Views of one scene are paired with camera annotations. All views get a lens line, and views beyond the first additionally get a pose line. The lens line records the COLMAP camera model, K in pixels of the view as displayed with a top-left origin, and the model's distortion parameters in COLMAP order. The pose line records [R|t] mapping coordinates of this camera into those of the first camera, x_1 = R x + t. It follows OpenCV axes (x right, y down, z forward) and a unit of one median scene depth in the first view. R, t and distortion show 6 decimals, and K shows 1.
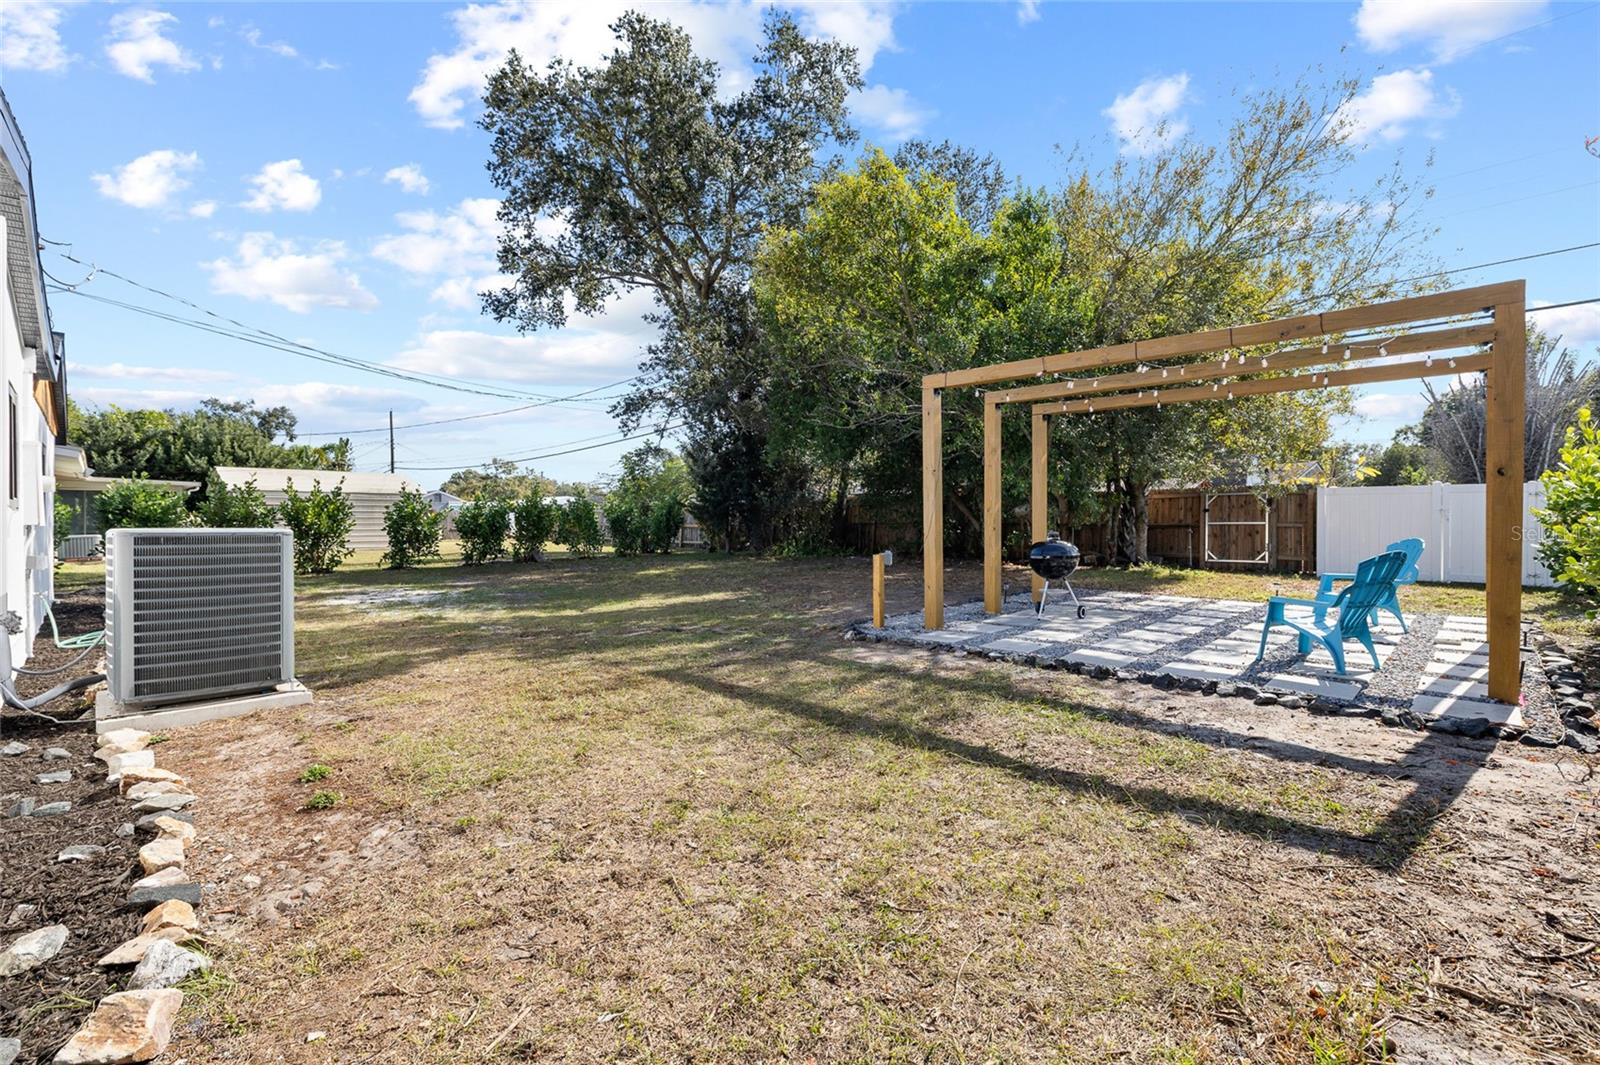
lens RADIAL K [[711.2, 0, 801.1], [0, 711.2, 515.0], [0, 0, 1]] dist [-0.007632, 0.000297]
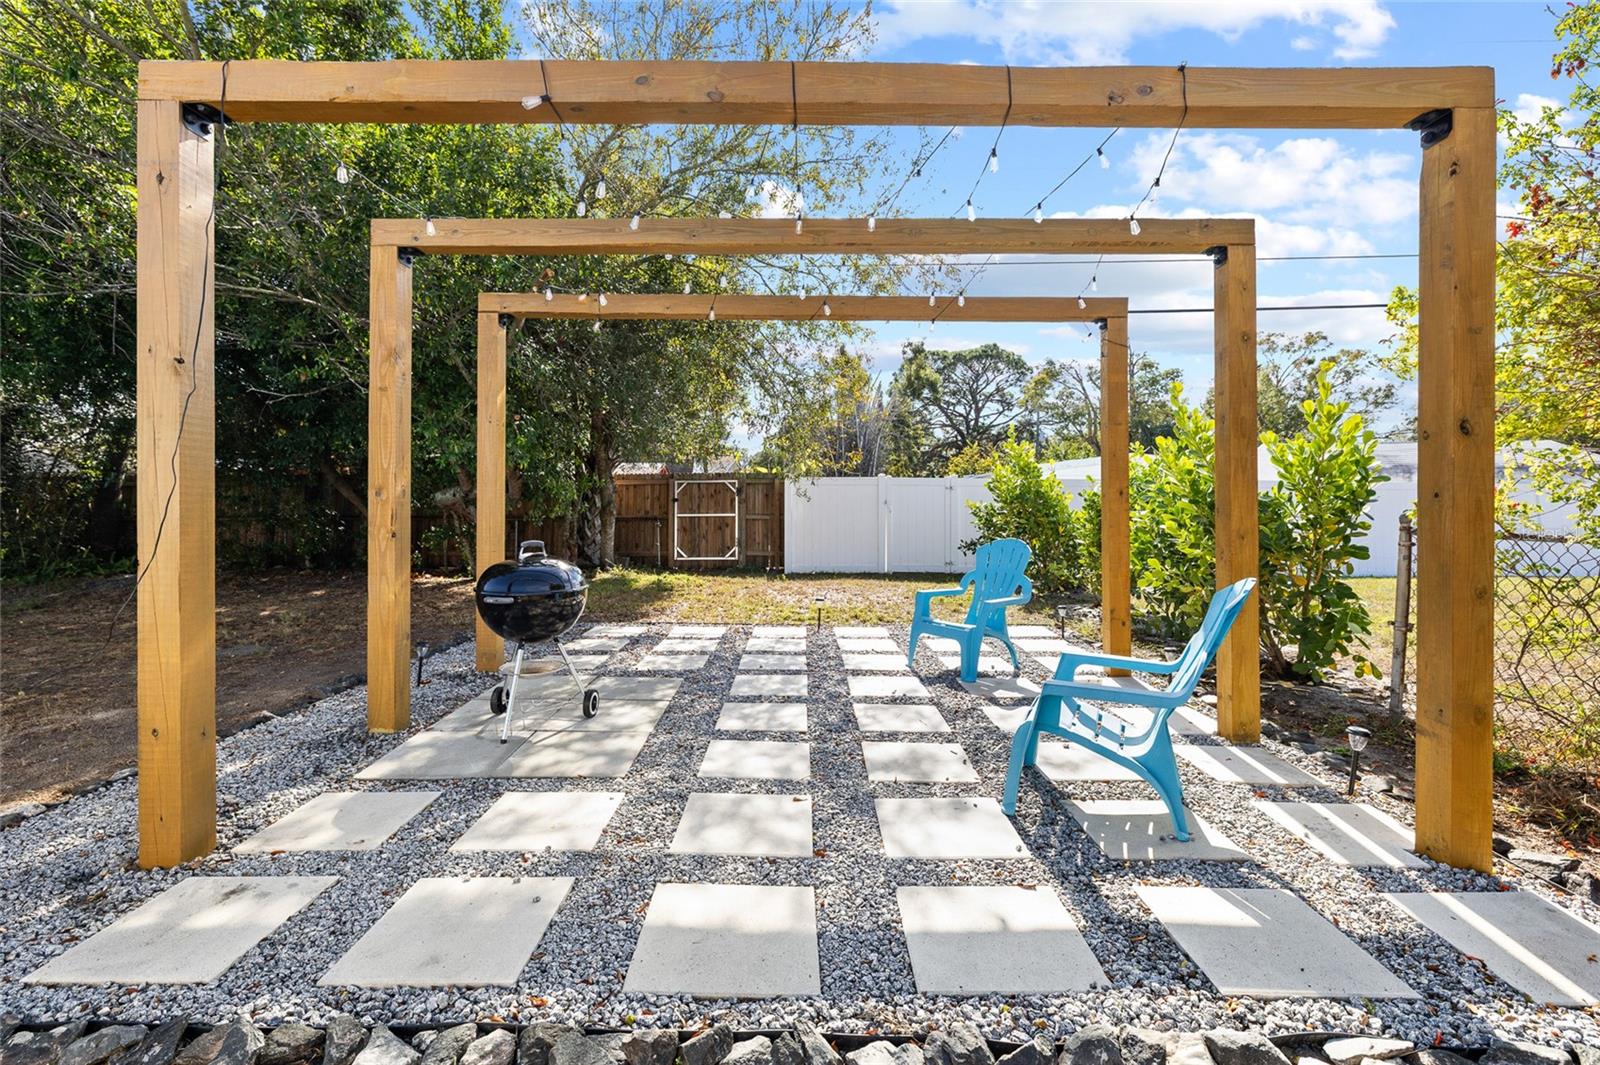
lens RADIAL K [[711.2, 0, 801.1], [0, 711.2, 515.0], [0, 0, 1]] dist [-0.007632, 0.000297]
pose [[0.713926, -0.001813, 0.700219, 0.085747], [-0.009272, 0.999884, 0.012043, -0.000402], [-0.700160, -0.015090, 0.713826, 0.304011]]
